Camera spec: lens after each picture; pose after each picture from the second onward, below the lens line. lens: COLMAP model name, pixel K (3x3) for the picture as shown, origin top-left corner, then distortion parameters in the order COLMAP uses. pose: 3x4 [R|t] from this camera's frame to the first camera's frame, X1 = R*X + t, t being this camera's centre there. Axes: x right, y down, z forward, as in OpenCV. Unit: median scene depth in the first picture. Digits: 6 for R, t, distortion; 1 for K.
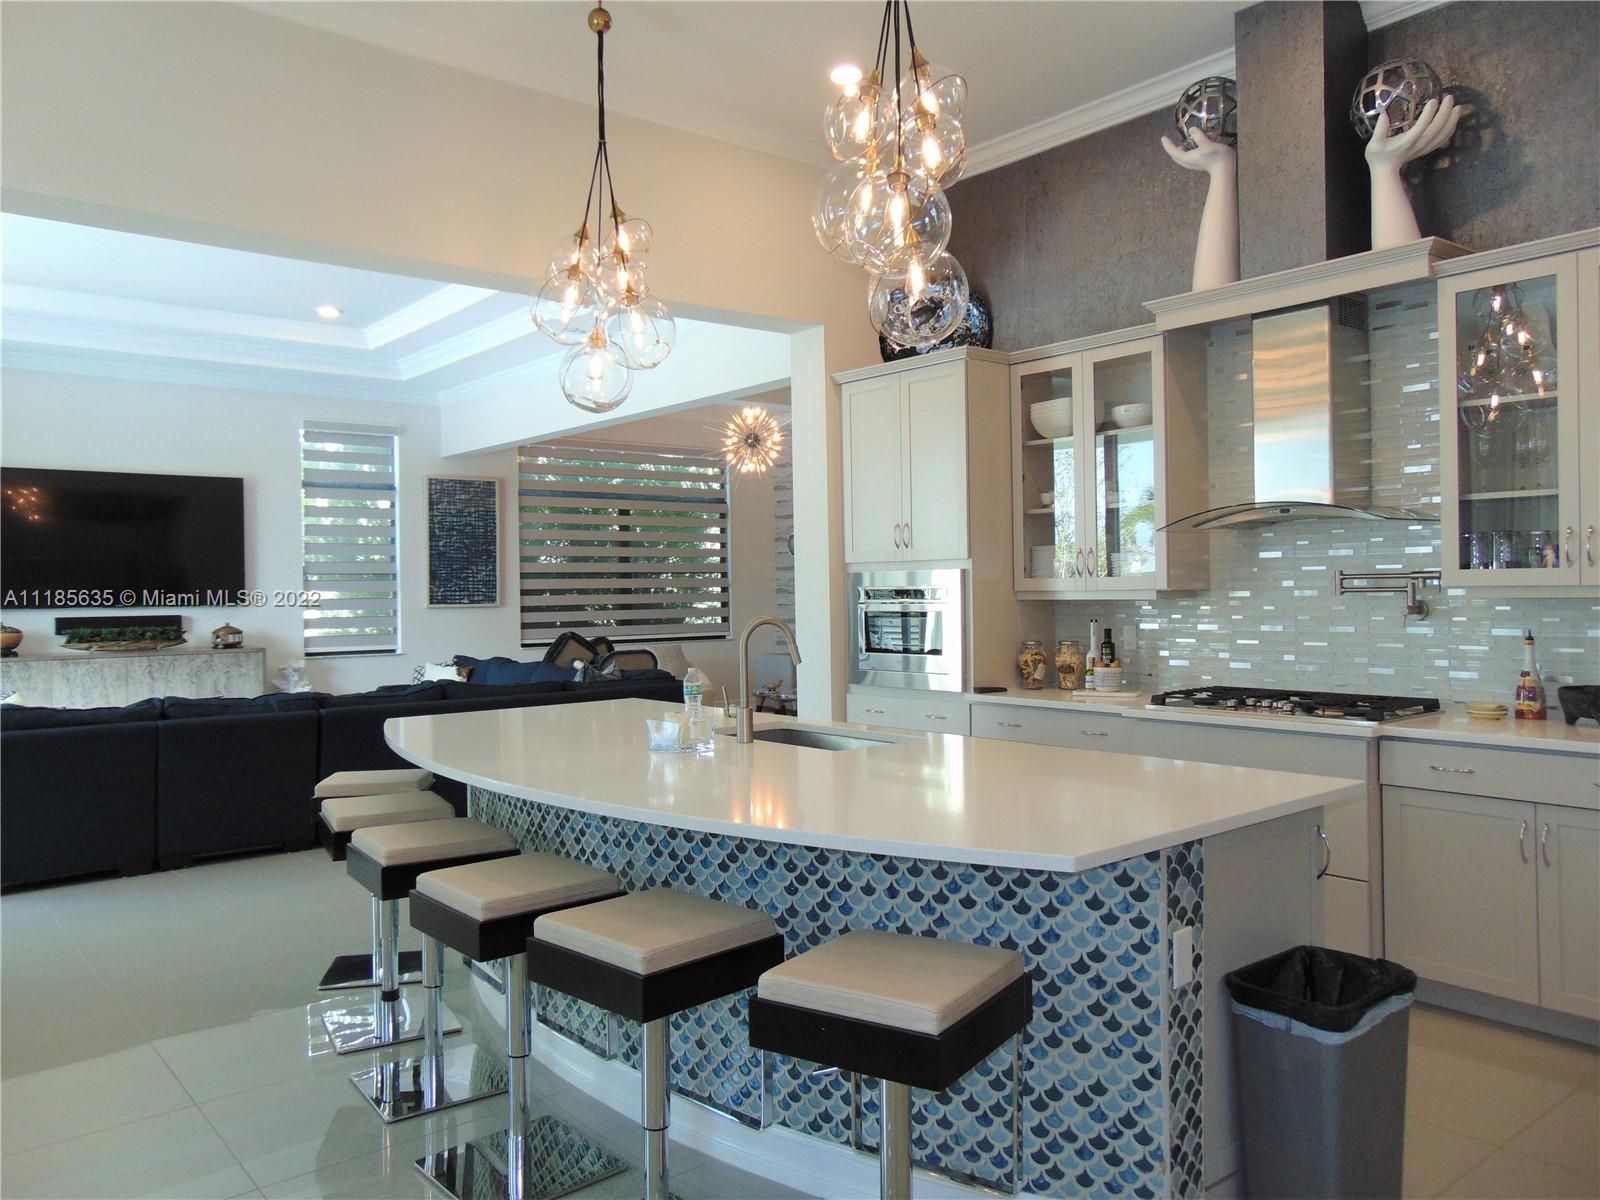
lens RADIAL K [[1189.6, 0, 799.3], [0, 1189.6, 593.2], [0, 0, 1]] dist [-0.025138, 0.045059]
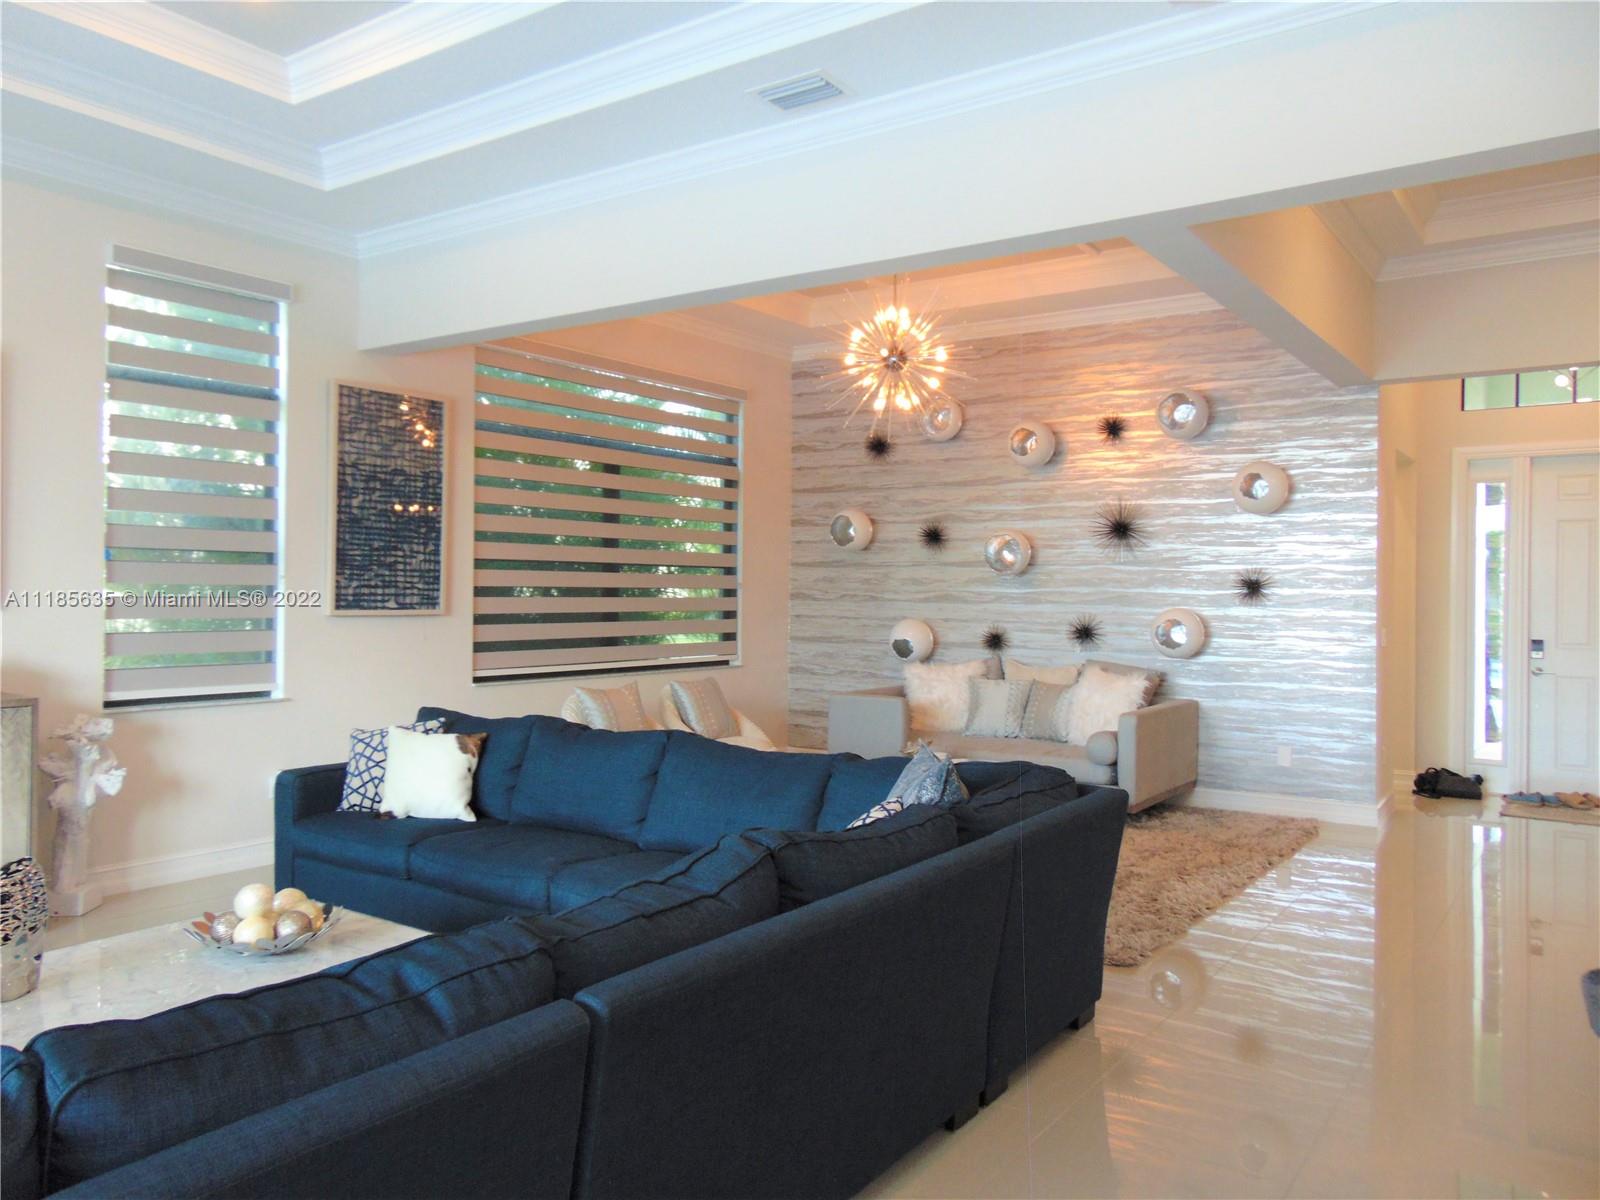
lens RADIAL K [[1189.6, 0, 811.6], [0, 1189.6, 600.6], [0, 0, 1]] dist [-0.025138, 0.045059]
pose [[0.963130, 0.020987, 0.268217, -0.242401], [-0.023180, 0.999719, 0.005011, -0.002926], [-0.268037, -0.011044, 0.963345, 0.395063]]
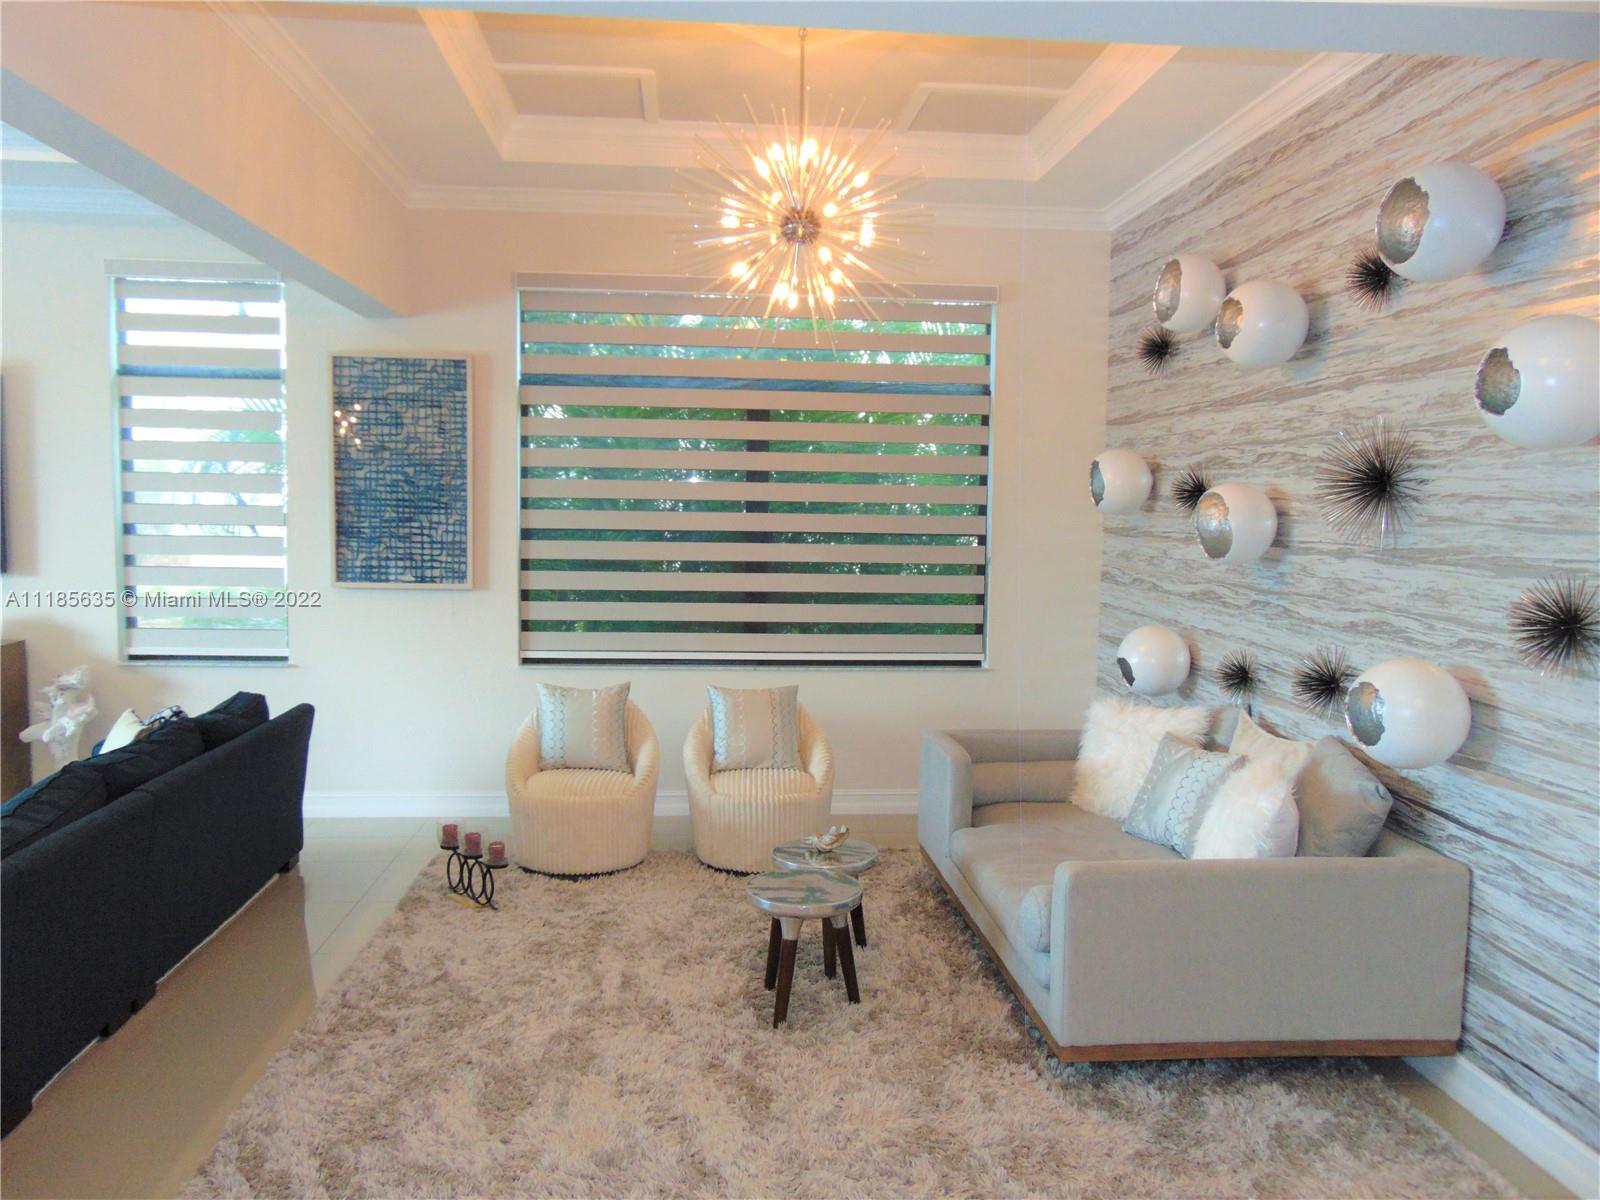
lens RADIAL K [[1189.6, 0, 801.4], [0, 1189.6, 592.3], [0, 0, 1]] dist [-0.025138, 0.045059]
pose [[0.823660, 0.070801, -0.562646, 0.188726], [-0.029854, 0.996213, 0.081655, -0.038052], [0.566297, -0.050459, 0.822655, 0.652873]]
